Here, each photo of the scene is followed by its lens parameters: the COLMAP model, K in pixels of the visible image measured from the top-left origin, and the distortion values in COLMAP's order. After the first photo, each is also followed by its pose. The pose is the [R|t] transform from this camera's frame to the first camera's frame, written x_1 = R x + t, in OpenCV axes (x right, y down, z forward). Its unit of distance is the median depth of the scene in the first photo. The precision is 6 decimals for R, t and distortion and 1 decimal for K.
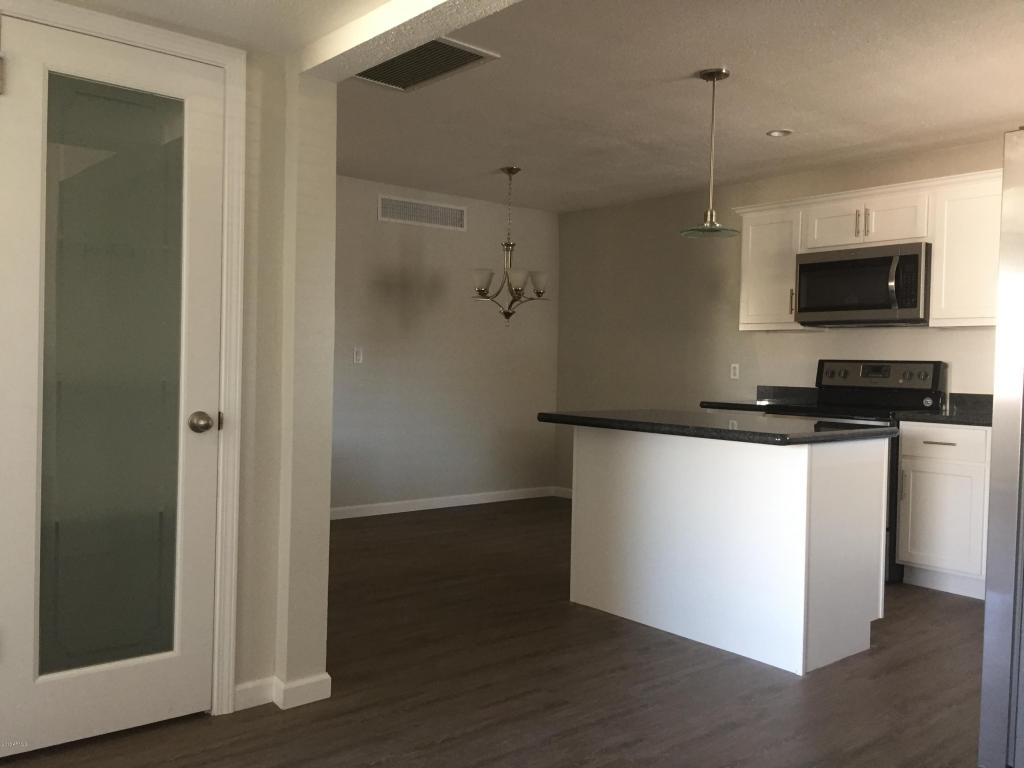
lens RADIAL K [[871.6, 0, 520.2], [0, 871.6, 386.1], [0, 0, 1]] dist [0.047825, -0.007799]
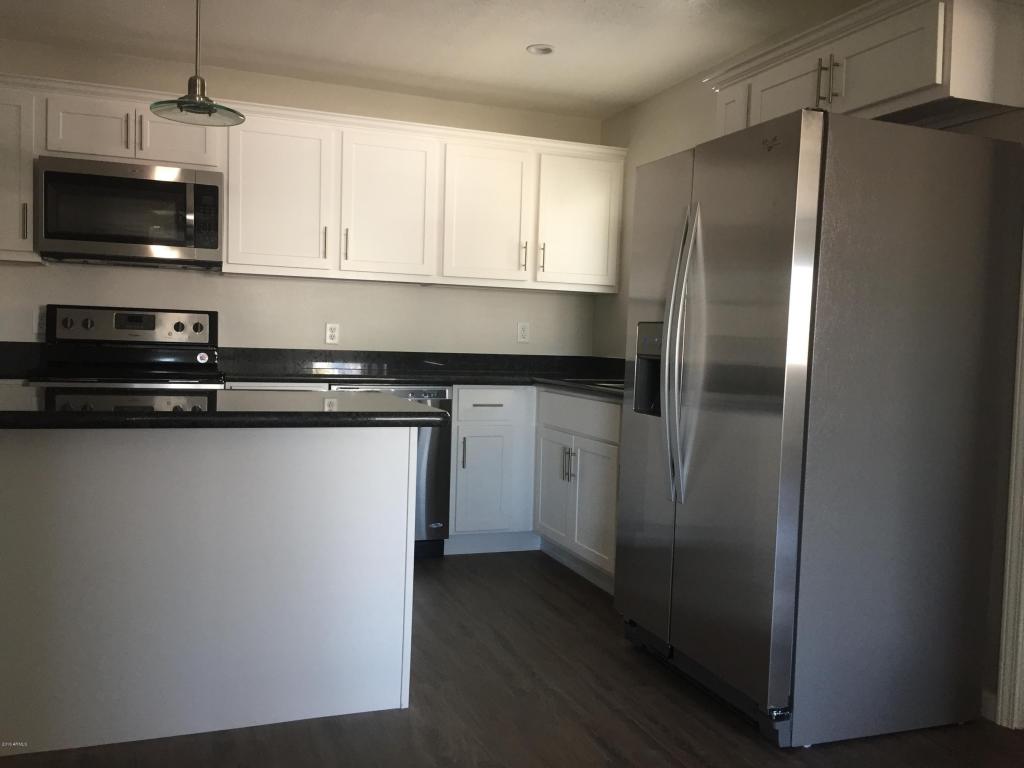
lens RADIAL K [[939.4, 0, 514.6], [0, 939.4, 386.8], [0, 0, 1]] dist [0.052819, 0.000000]
pose [[0.321320, -0.068306, 0.944504, -0.318224], [0.000953, 0.997418, 0.071808, -0.019646], [-0.946970, -0.022174, 0.320555, 0.402933]]
